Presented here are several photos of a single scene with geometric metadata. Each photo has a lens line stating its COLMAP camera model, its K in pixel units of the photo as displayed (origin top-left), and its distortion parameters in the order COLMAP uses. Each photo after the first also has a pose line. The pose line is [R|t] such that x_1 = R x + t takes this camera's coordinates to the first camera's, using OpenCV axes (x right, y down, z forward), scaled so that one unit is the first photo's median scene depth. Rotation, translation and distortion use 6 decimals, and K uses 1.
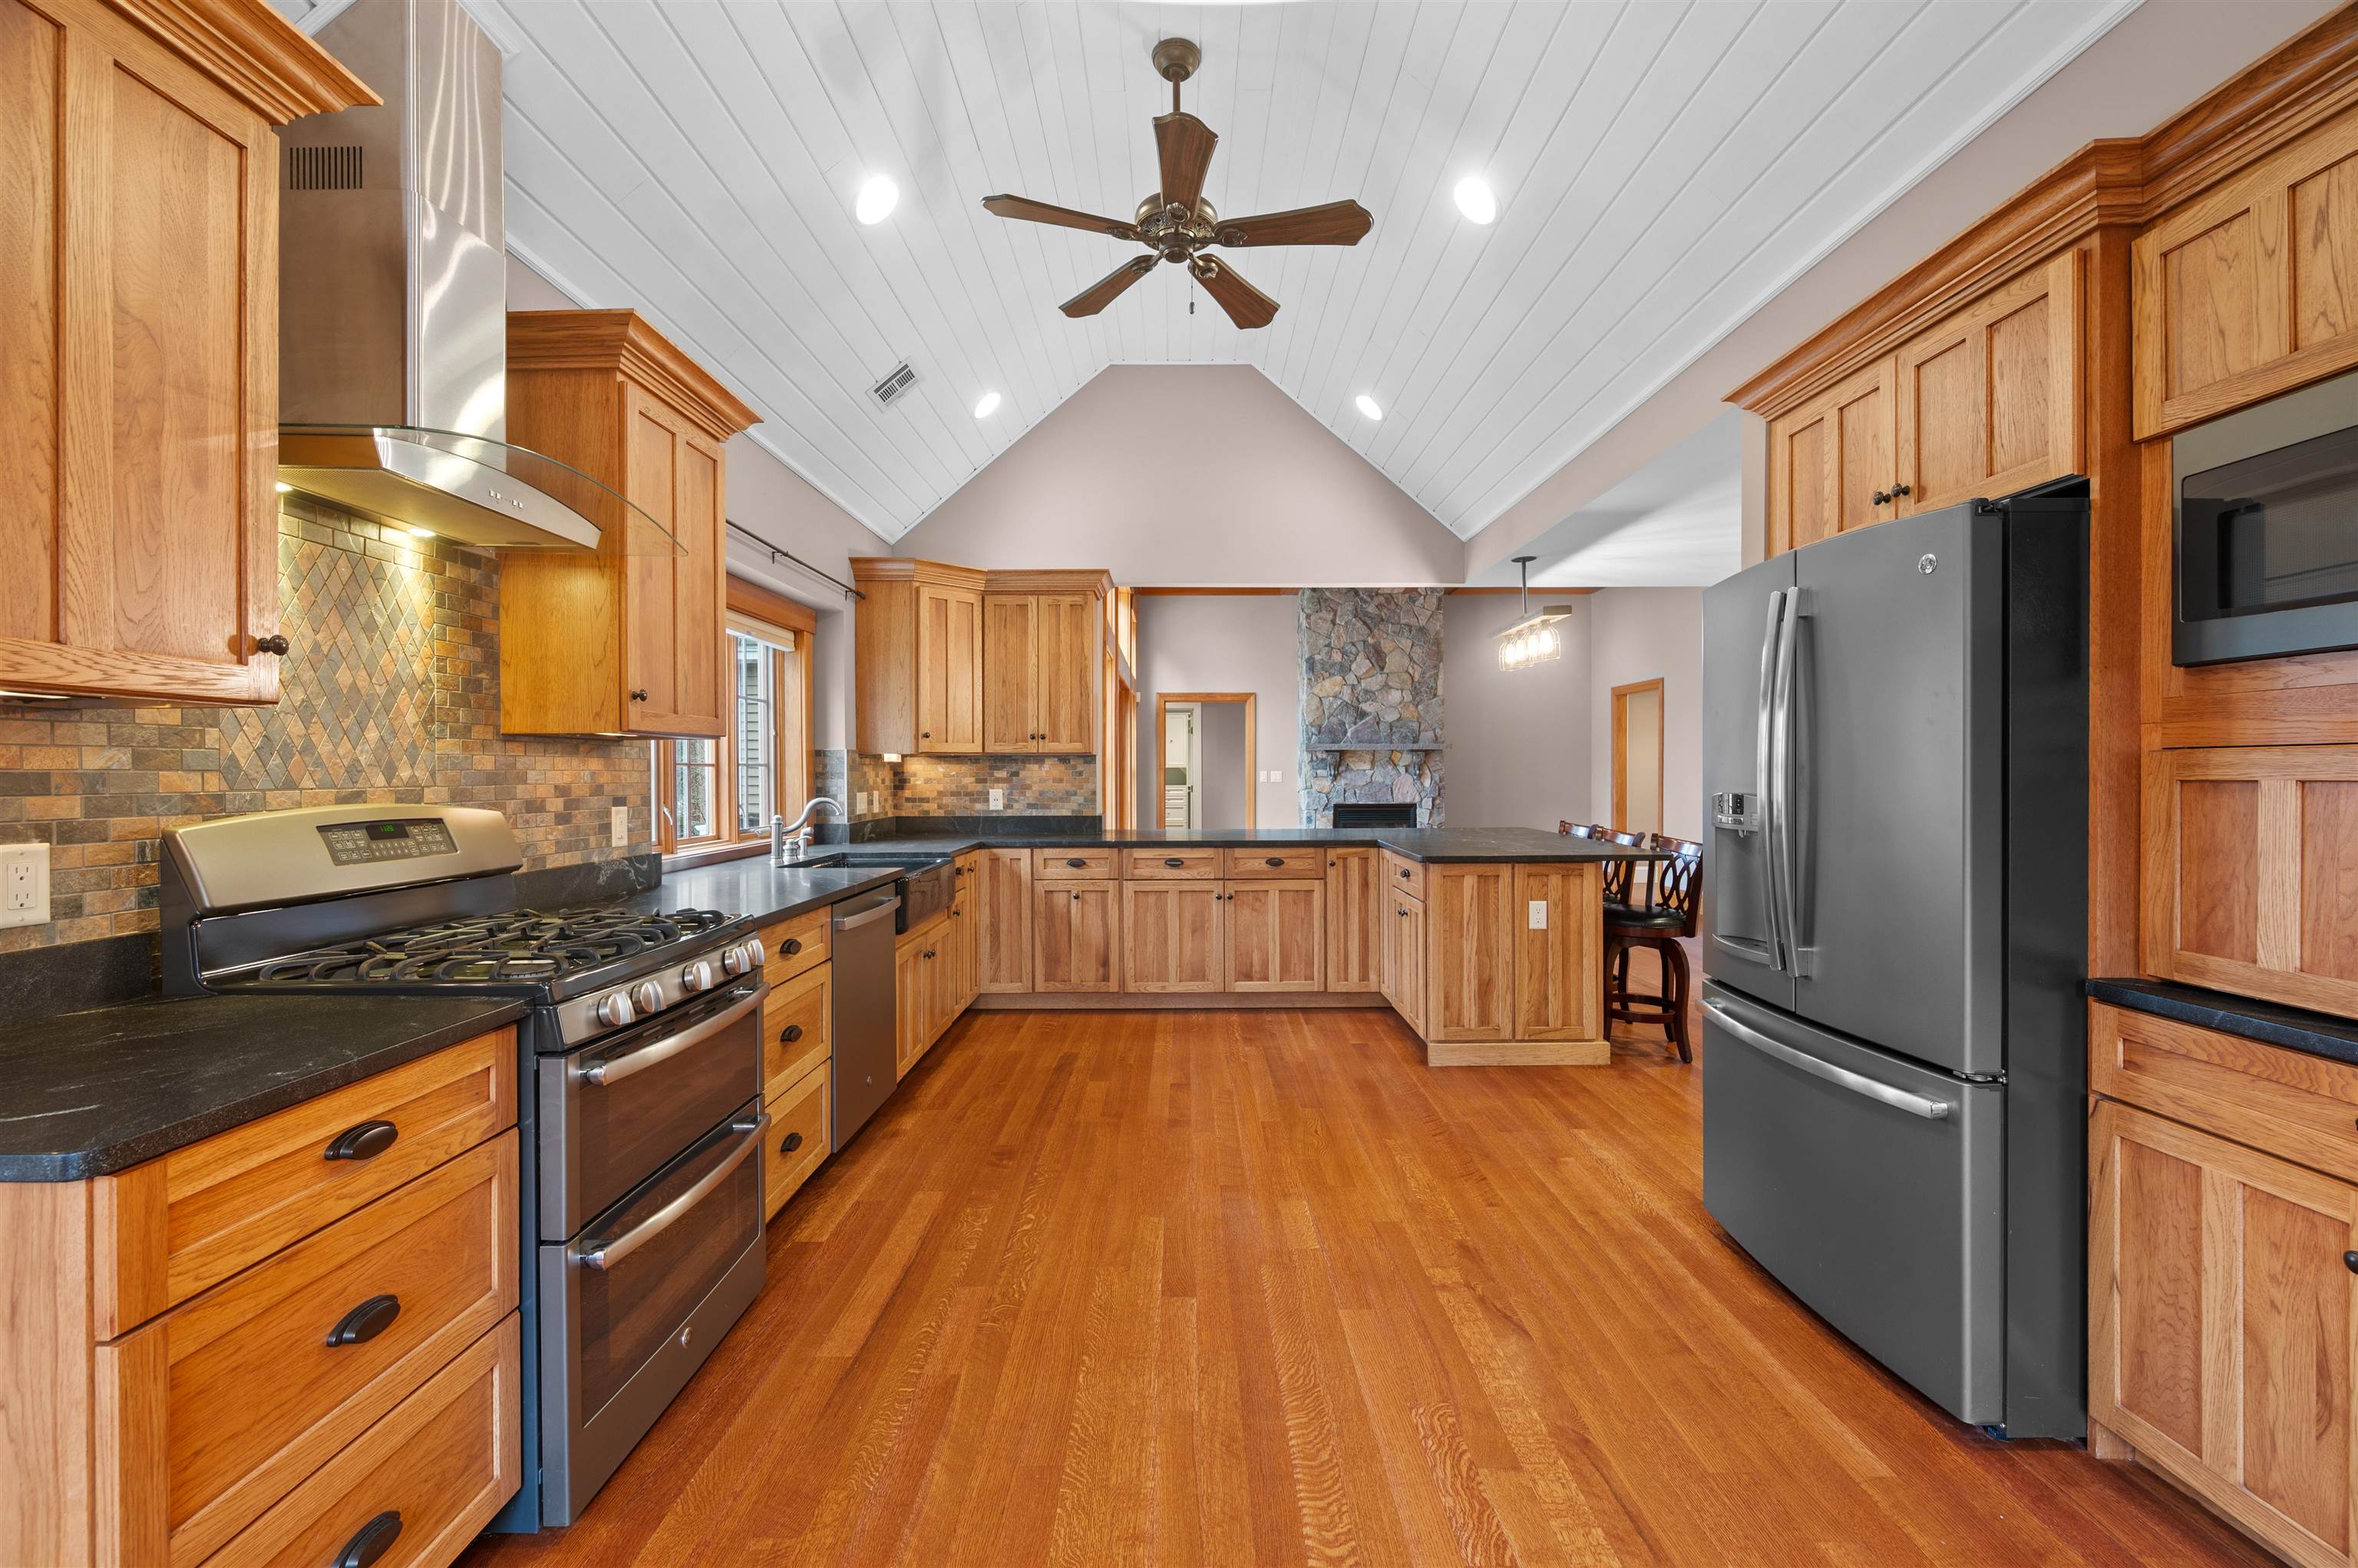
lens RADIAL K [[987.4, 0, 1178.1], [0, 987.4, 772.6], [0, 0, 1]] dist [-0.002391, -0.001000]
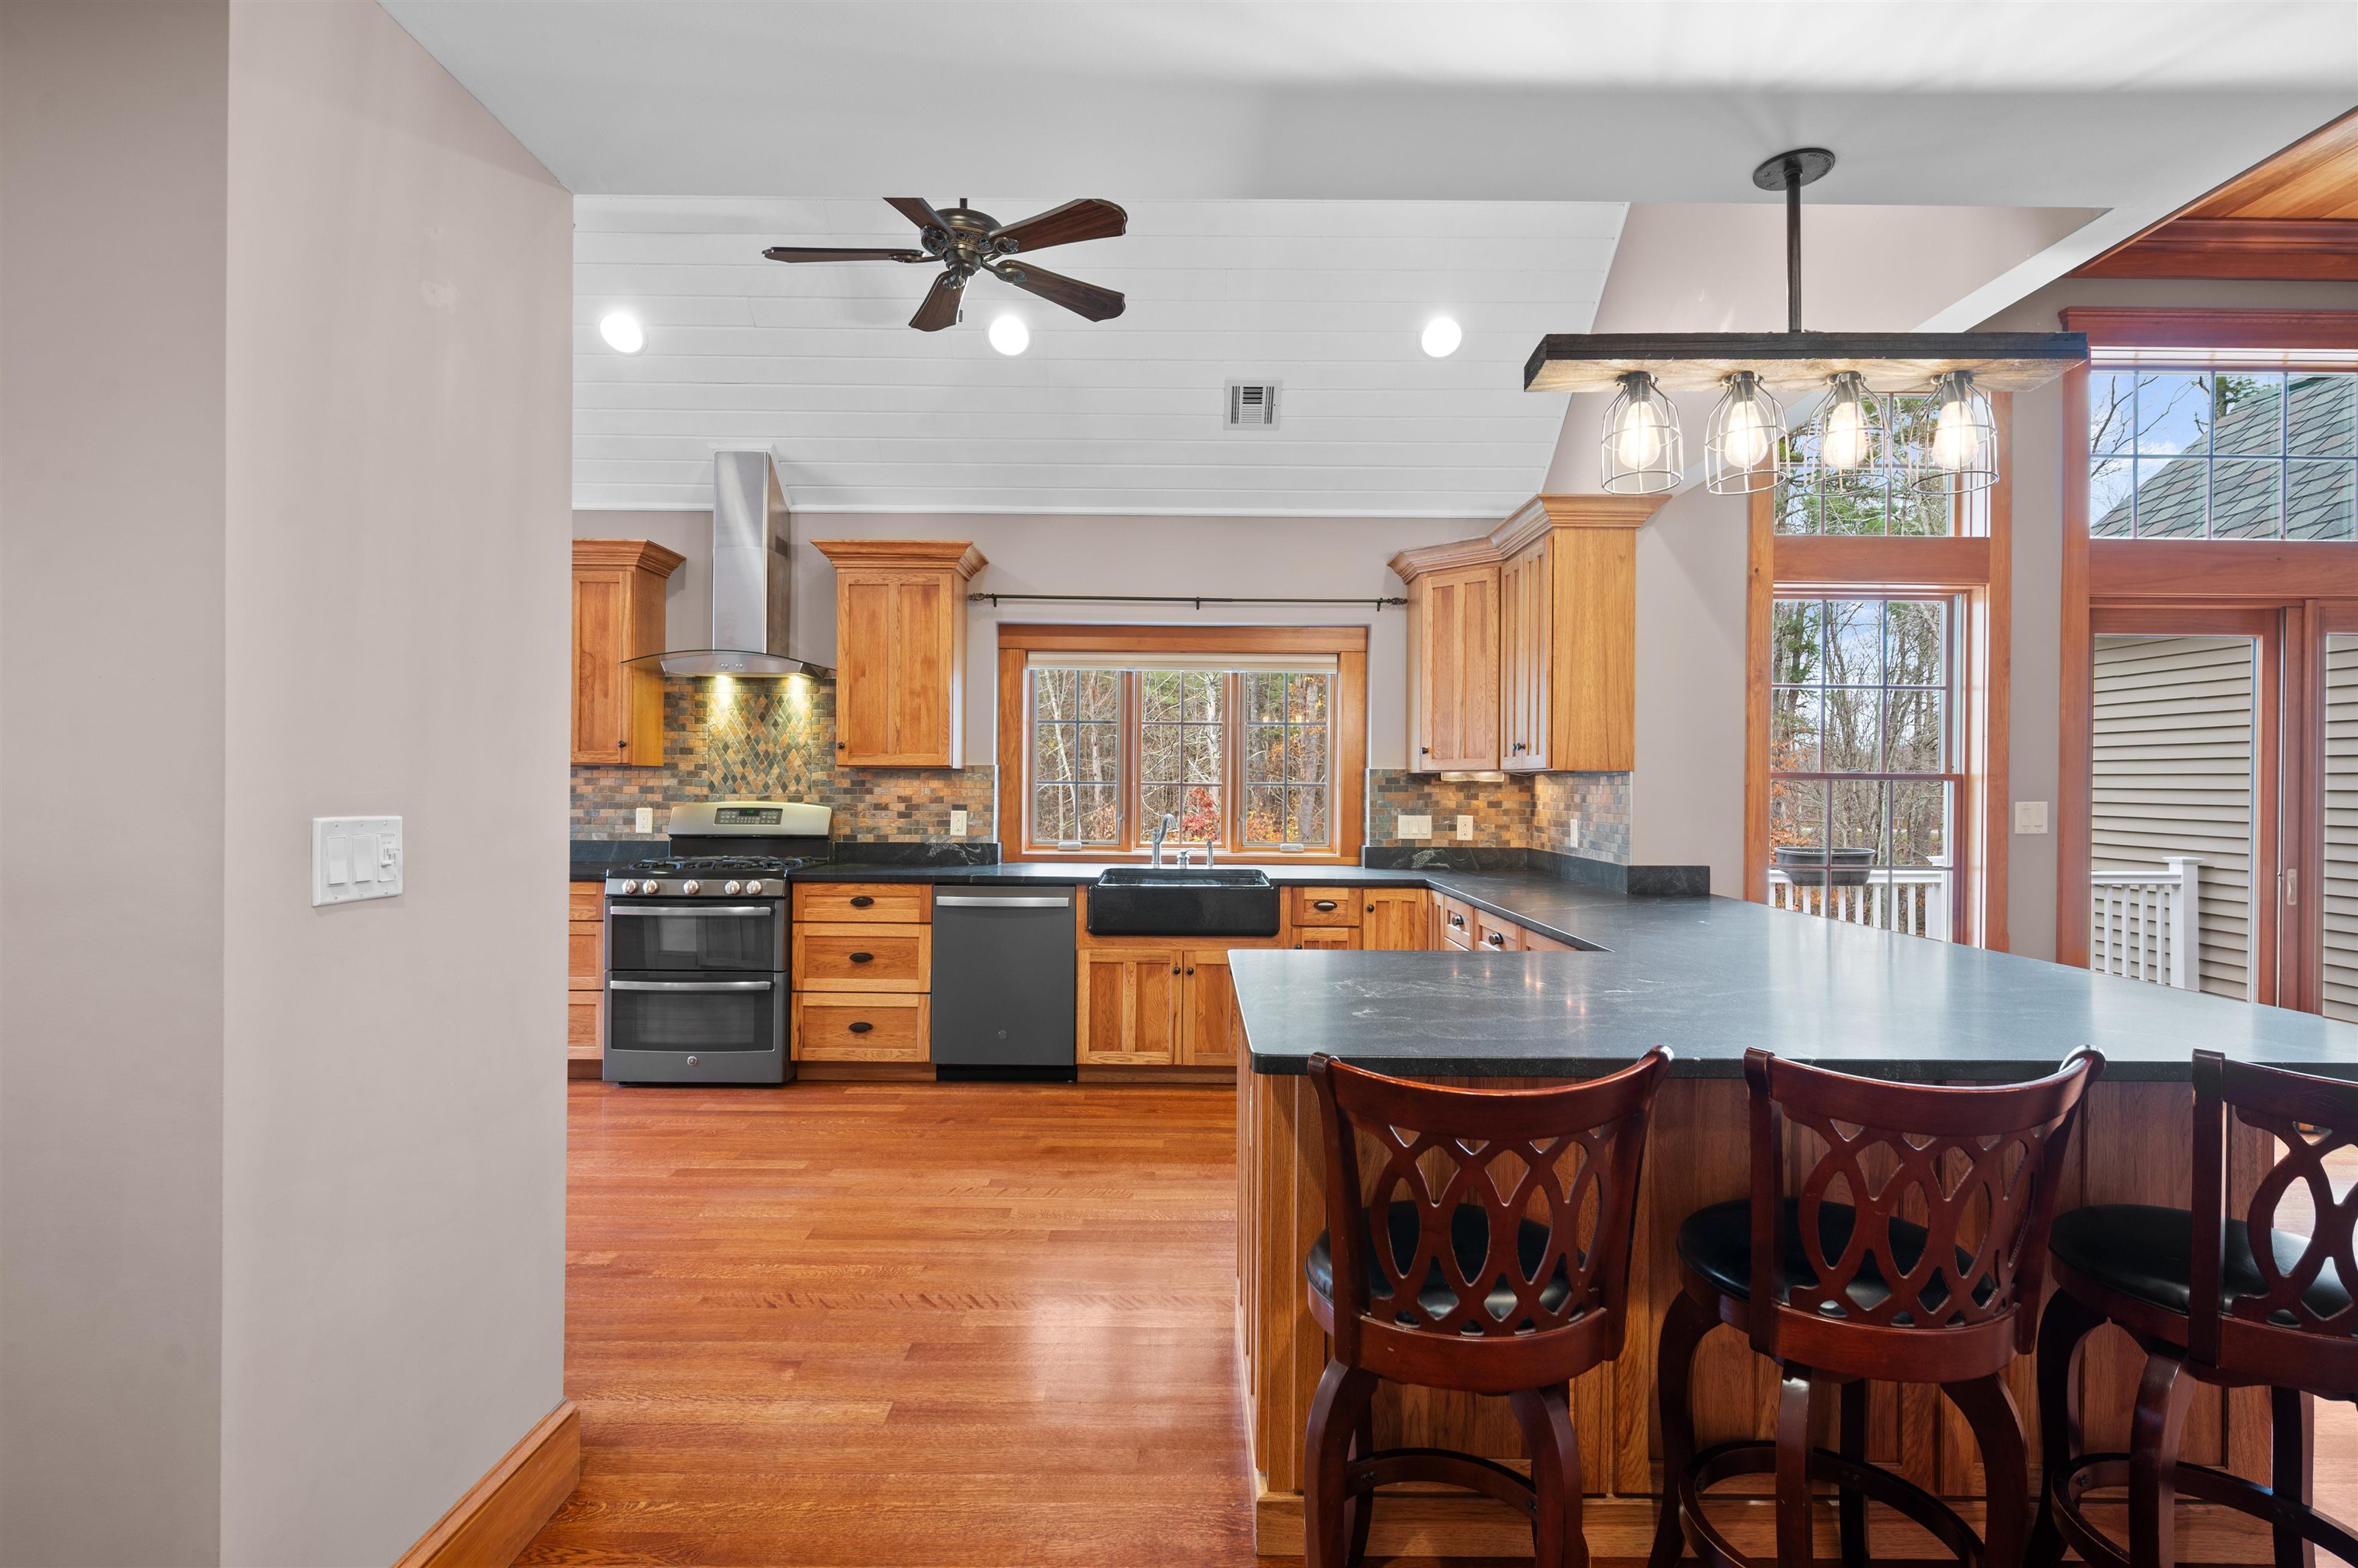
lens RADIAL K [[1136.5, 0, 1181.6], [0, 1136.5, 782.6], [0, 0, 1]] dist [-0.003413, -0.000148]
pose [[-0.013975, 0.000267, -0.999902, 0.727603], [-0.008650, 0.999963, 0.000388, -0.008497], [0.999865, 0.008654, -0.013972, 0.798012]]
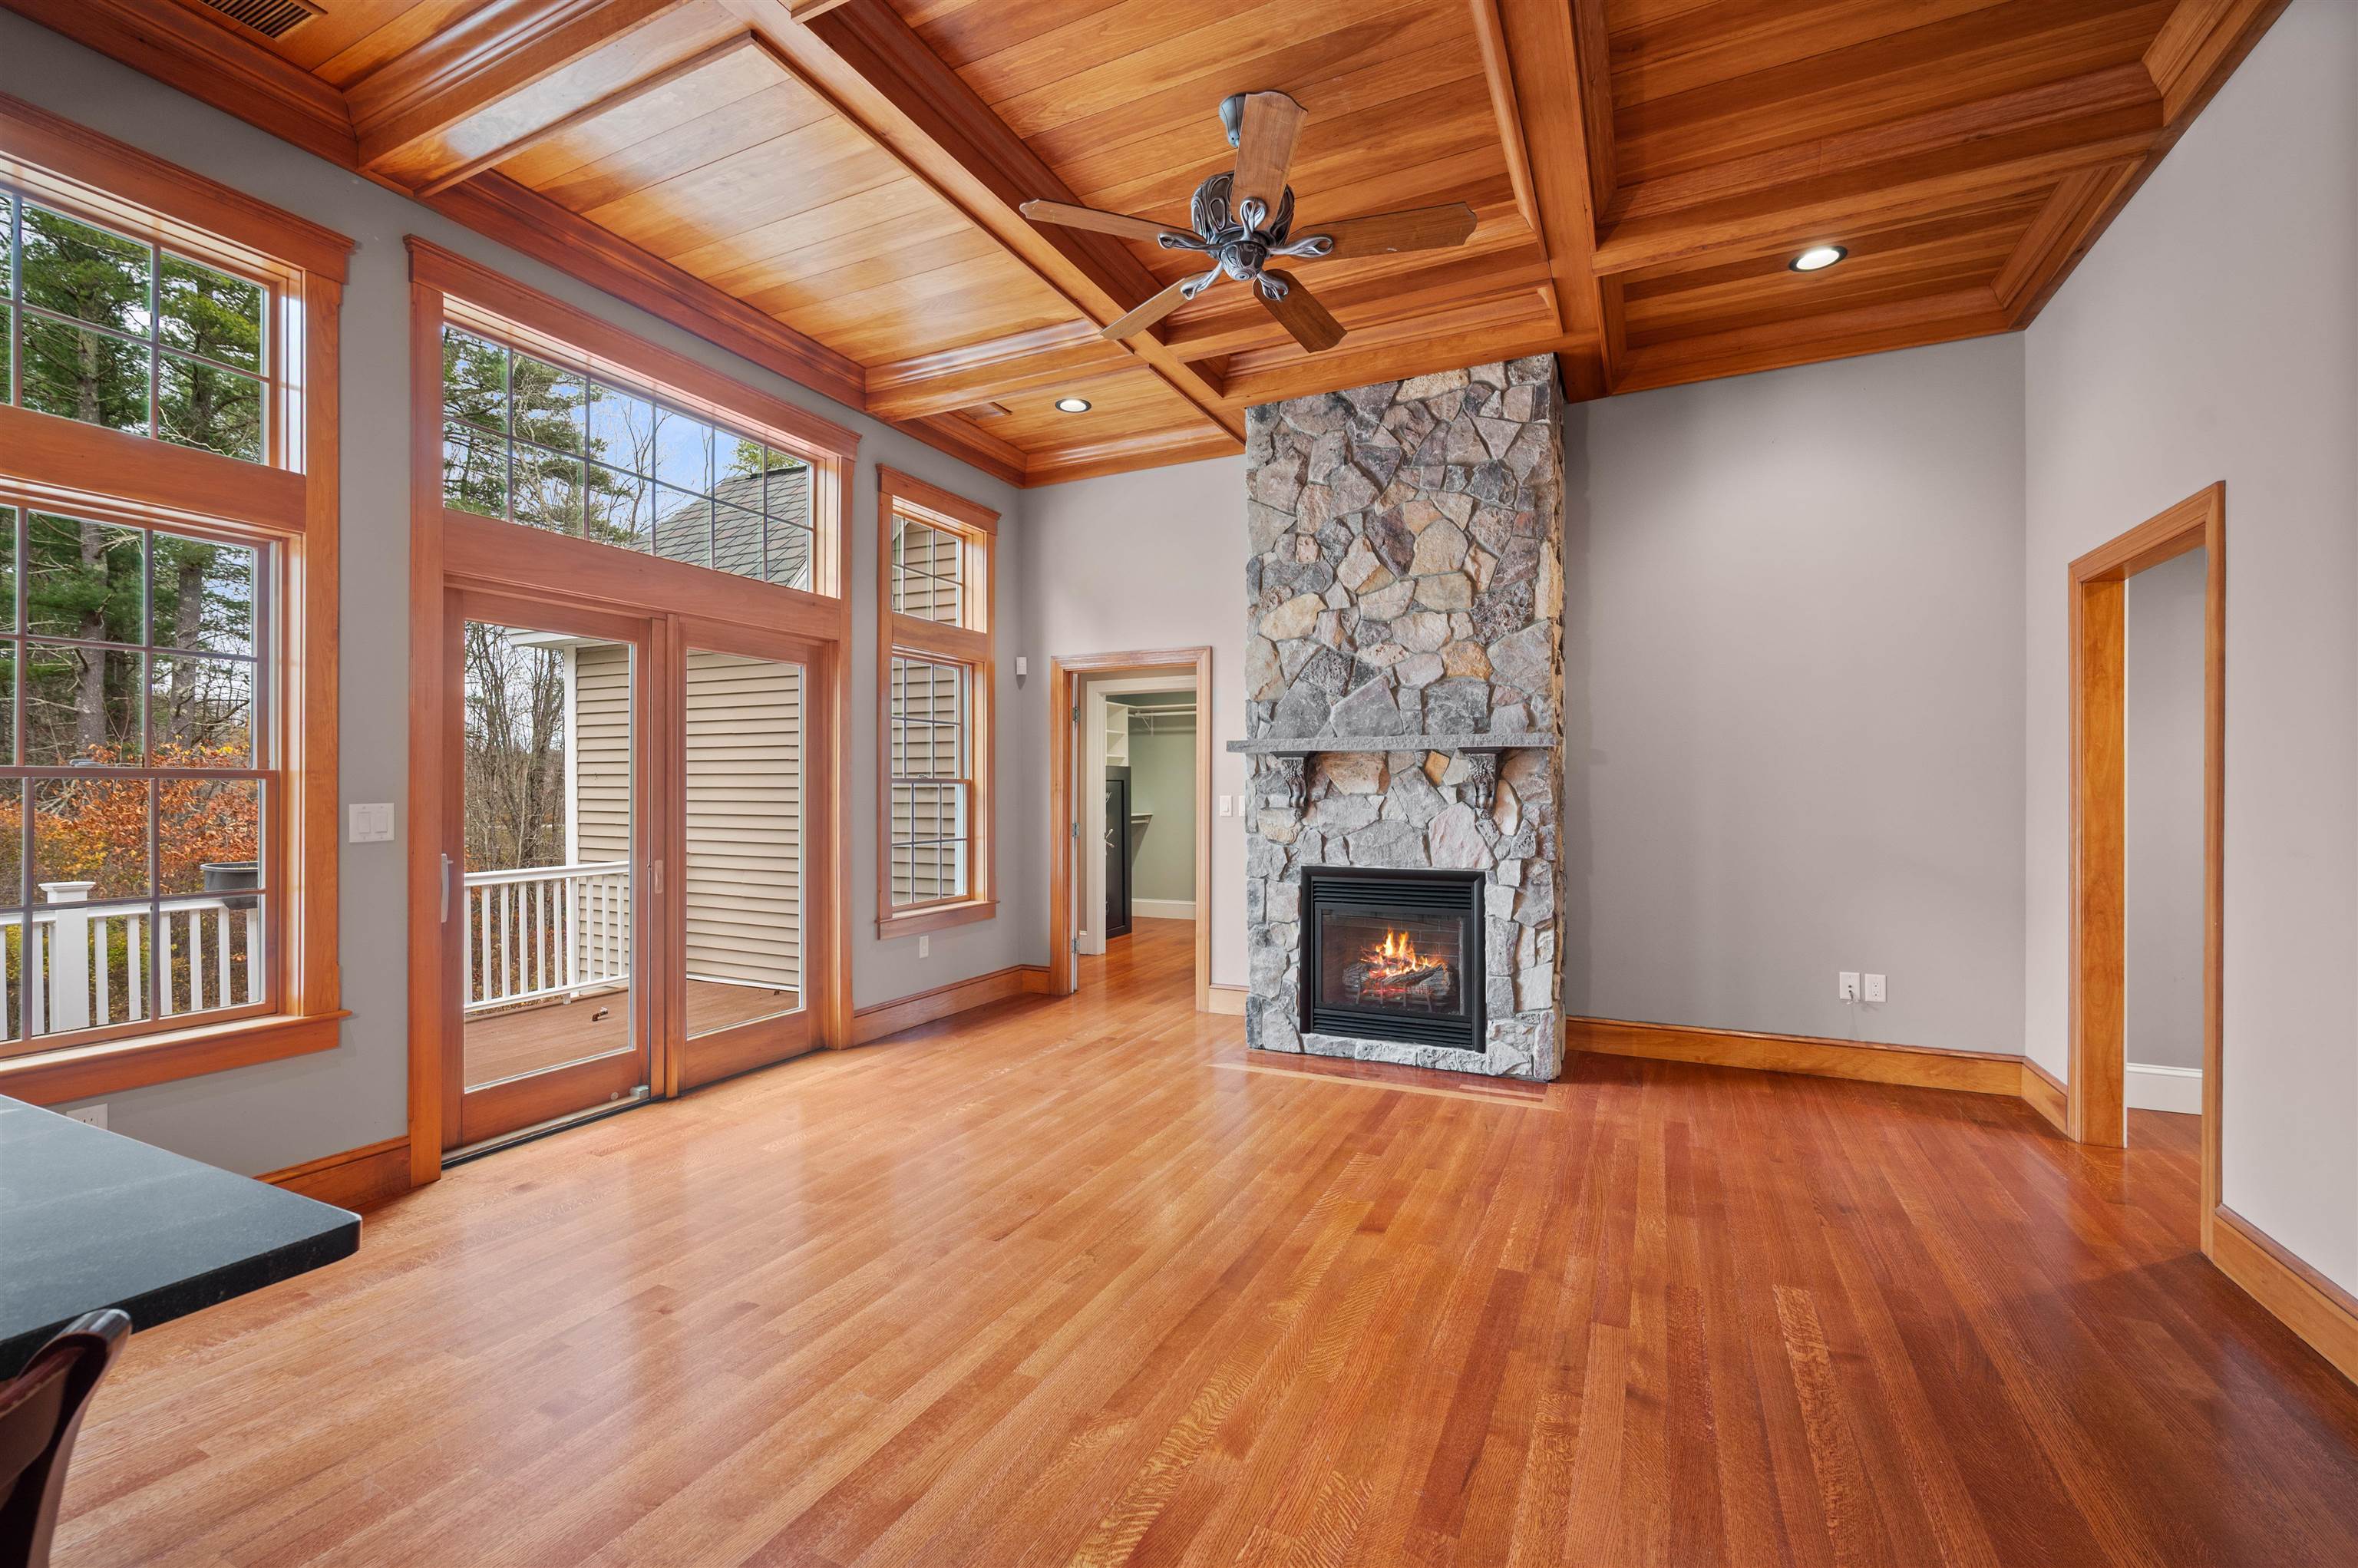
lens RADIAL K [[987.4, 0, 1187.1], [0, 987.4, 789.6], [0, 0, 1]] dist [-0.002391, -0.001000]
pose [[0.898866, 0.002424, -0.438218, 0.611011], [-0.002297, 0.999997, 0.000819, -0.009943], [0.438218, 0.000271, 0.898869, 1.075288]]
